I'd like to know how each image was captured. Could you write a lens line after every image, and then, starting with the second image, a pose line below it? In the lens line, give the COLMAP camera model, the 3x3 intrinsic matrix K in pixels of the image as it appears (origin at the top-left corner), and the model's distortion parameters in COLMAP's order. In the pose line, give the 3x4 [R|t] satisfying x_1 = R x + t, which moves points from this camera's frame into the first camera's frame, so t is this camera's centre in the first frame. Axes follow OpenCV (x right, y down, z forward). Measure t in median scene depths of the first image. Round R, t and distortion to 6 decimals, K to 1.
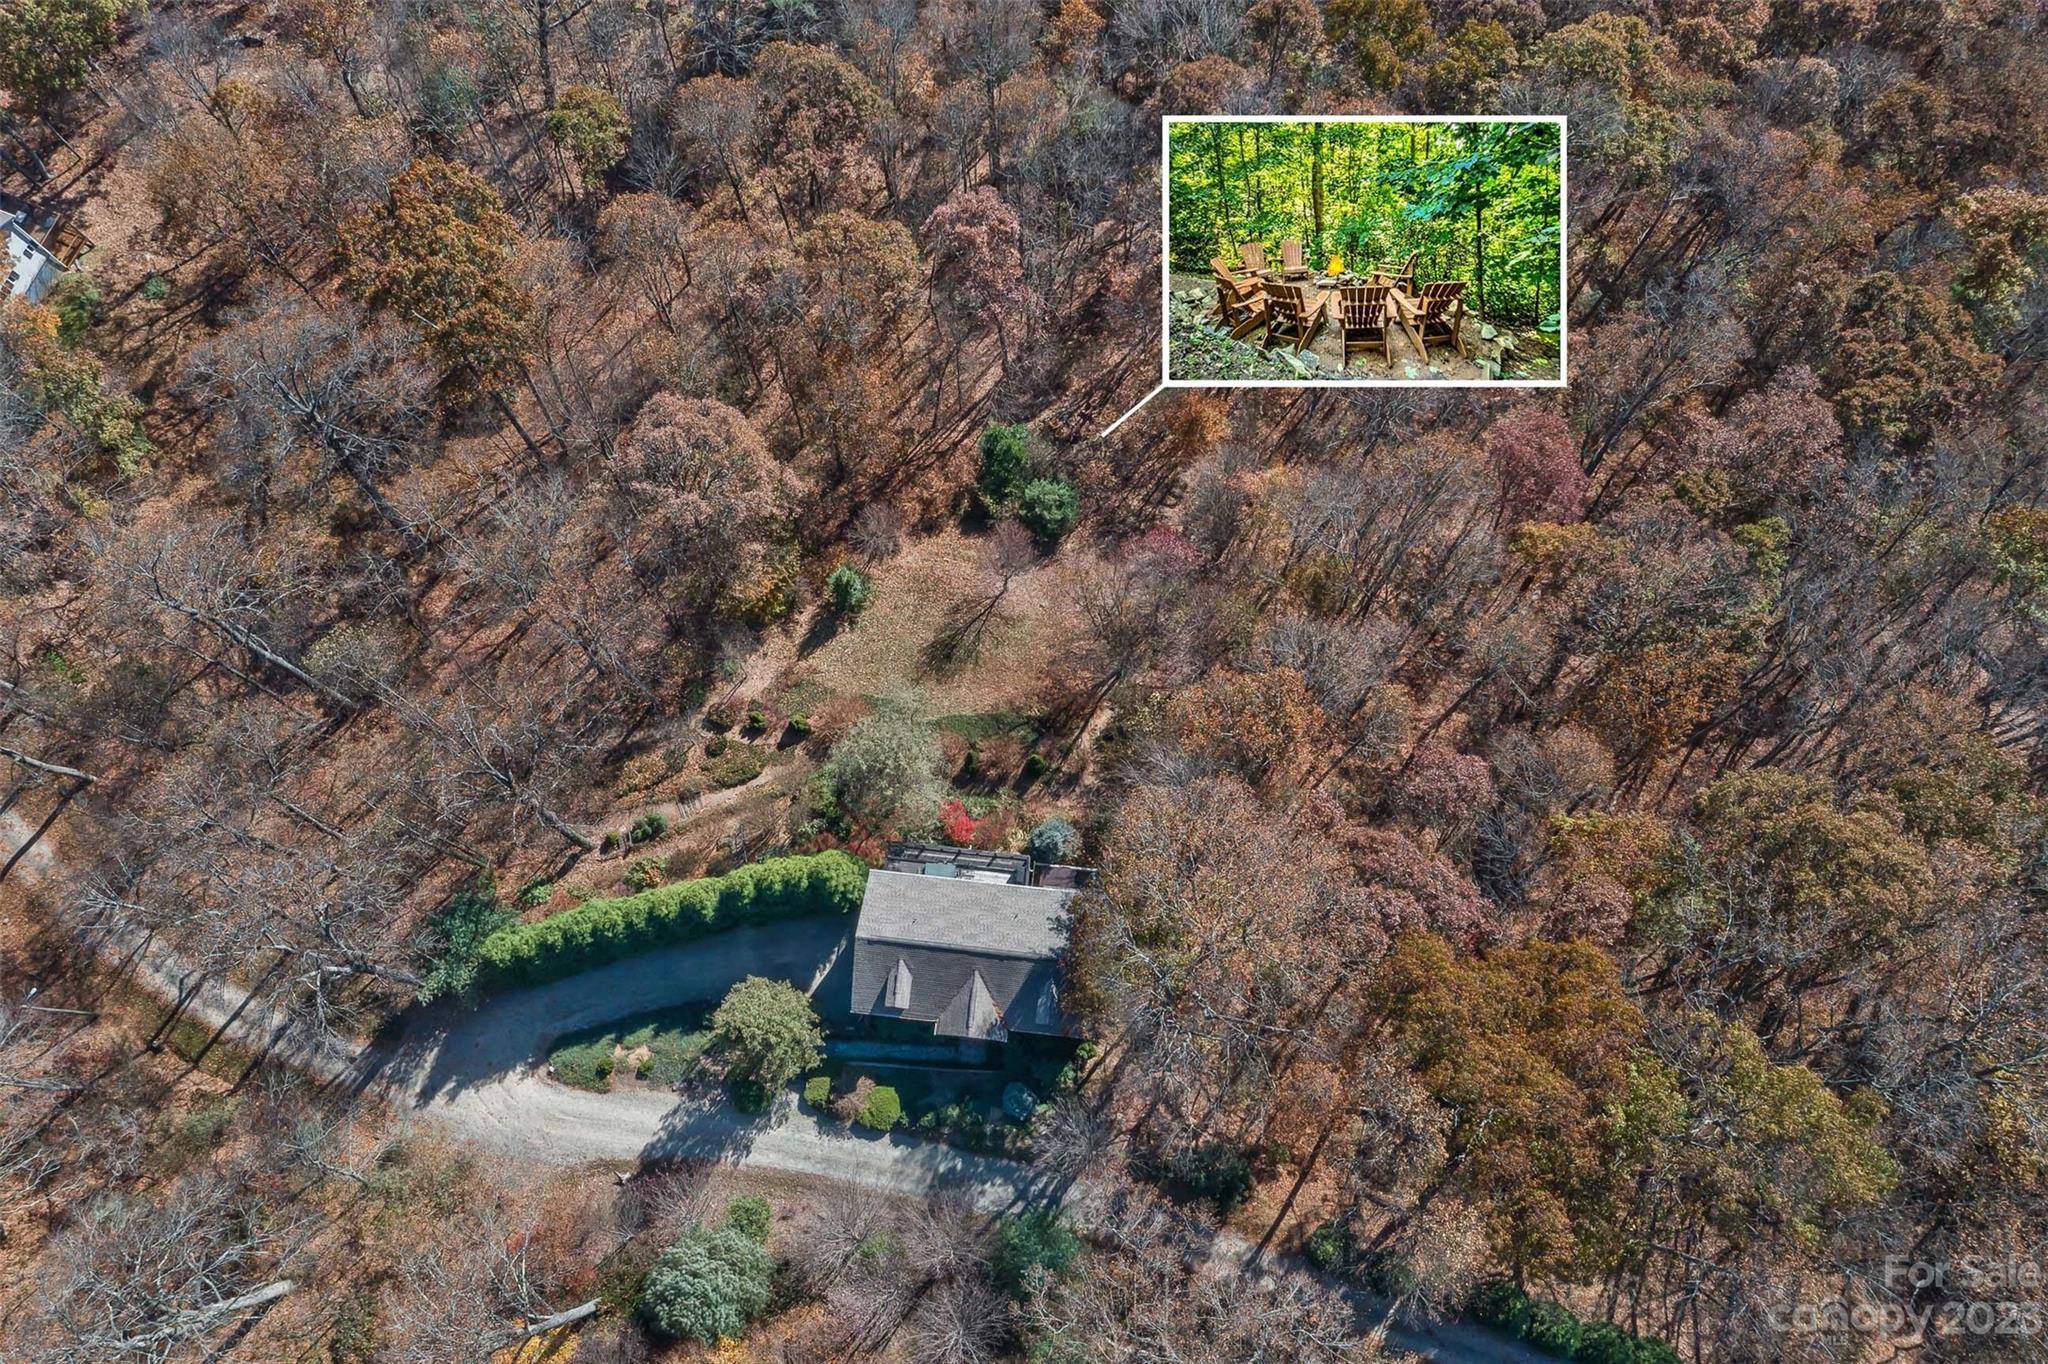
lens RADIAL K [[1653.4, 0, 1030.1], [0, 1653.4, 682.2], [0, 0, 1]] dist [-0.002087, 0.014517]
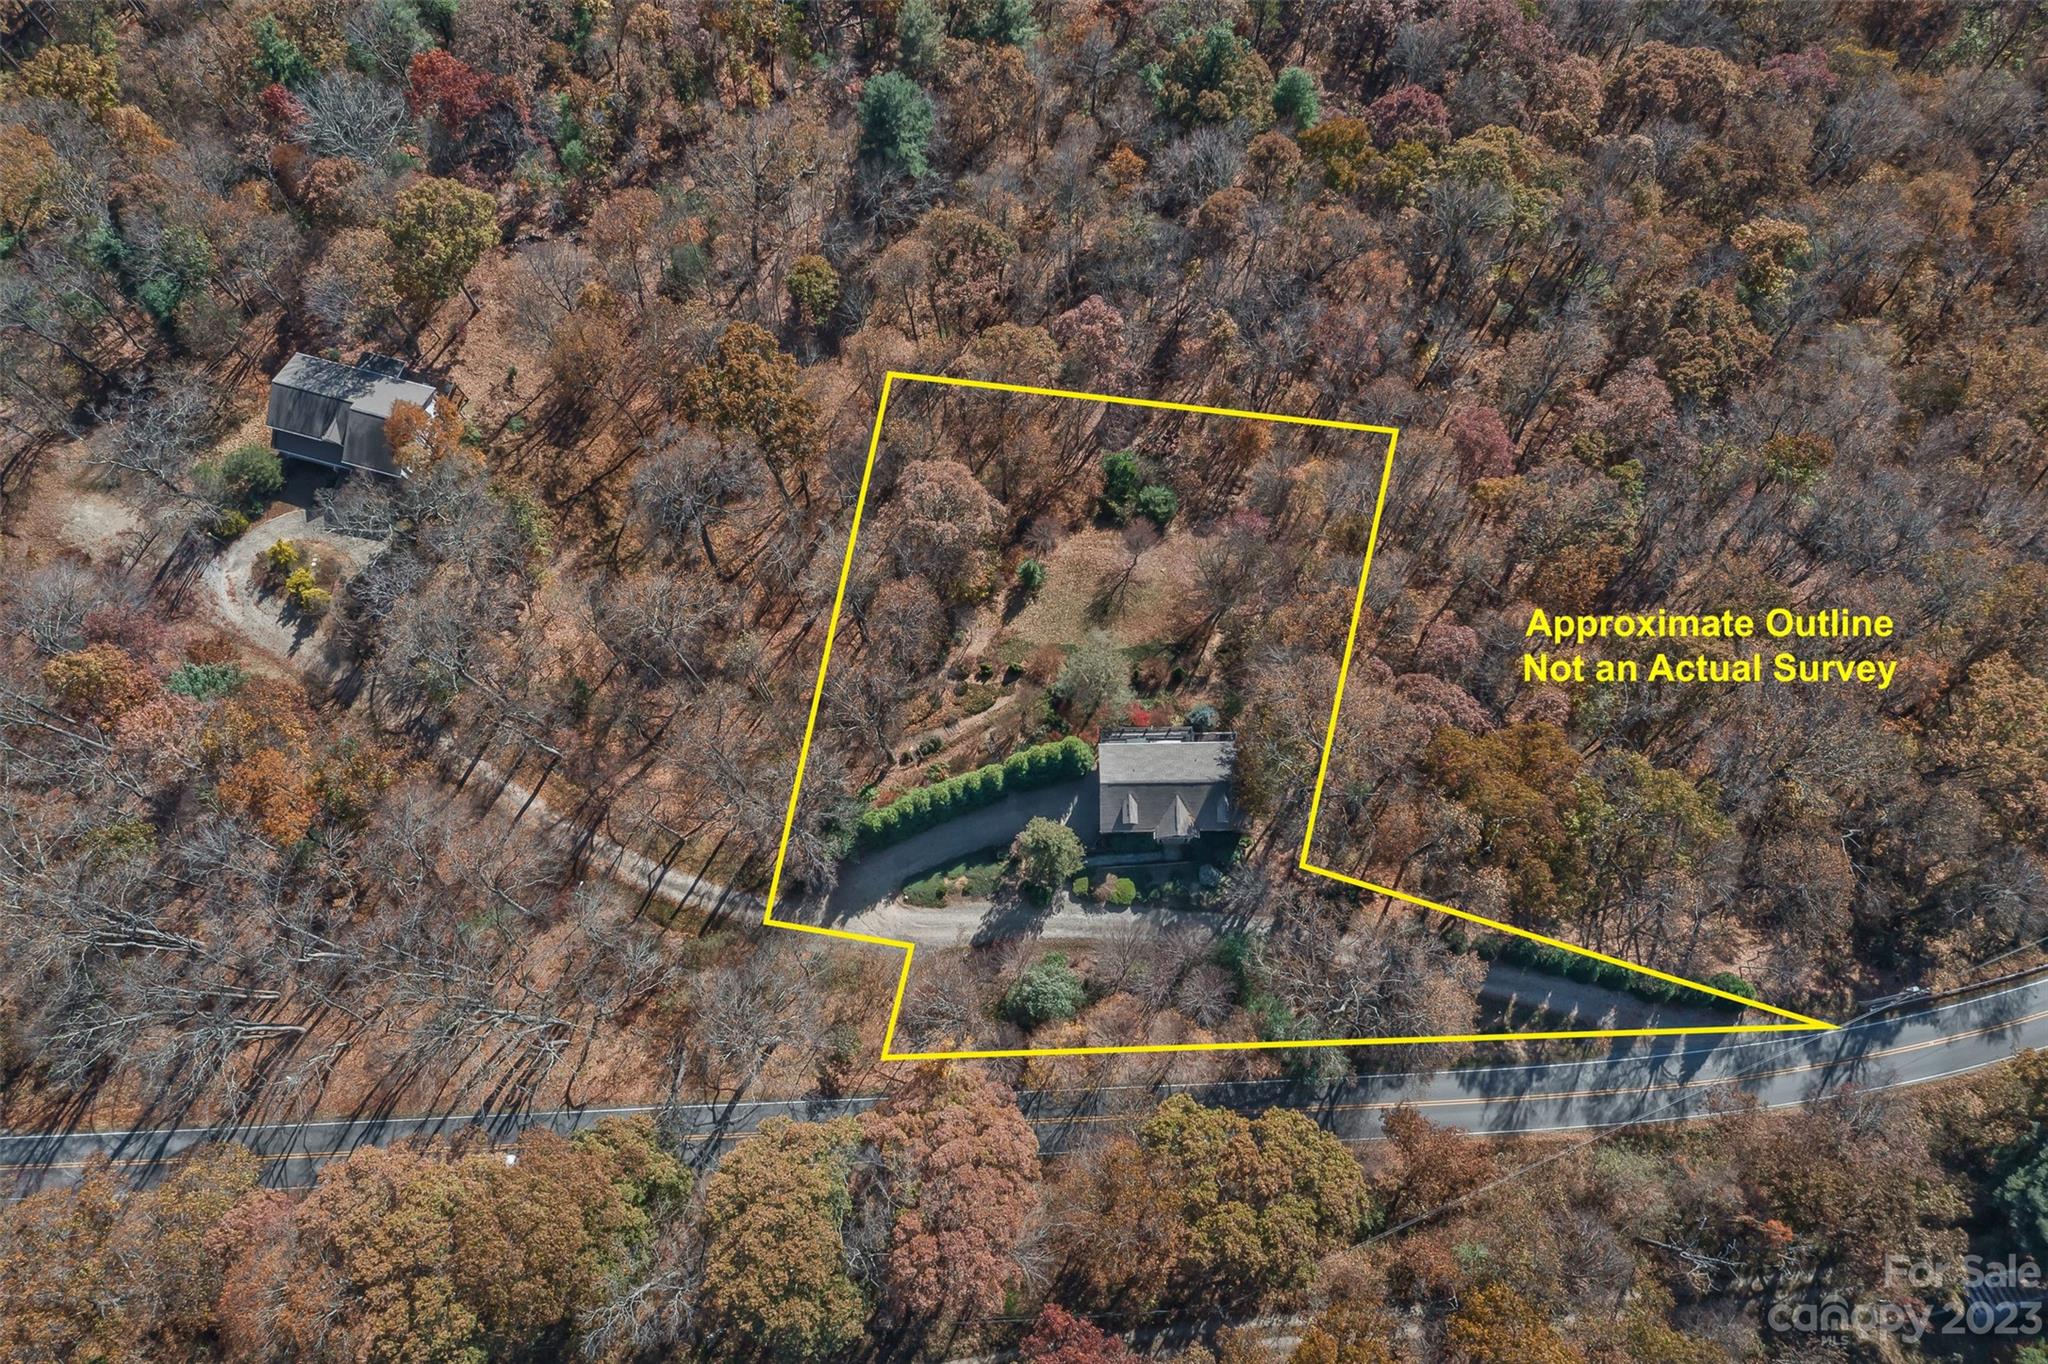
lens RADIAL K [[1653.4, 0, 1018.3], [0, 1653.4, 681.5], [0, 0, 1]] dist [-0.002087, 0.014517]
pose [[0.993058, -0.116325, 0.017453, -0.172831], [0.116258, 0.993207, 0.004820, 0.032933], [-0.017896, -0.002757, 0.999836, -0.526742]]
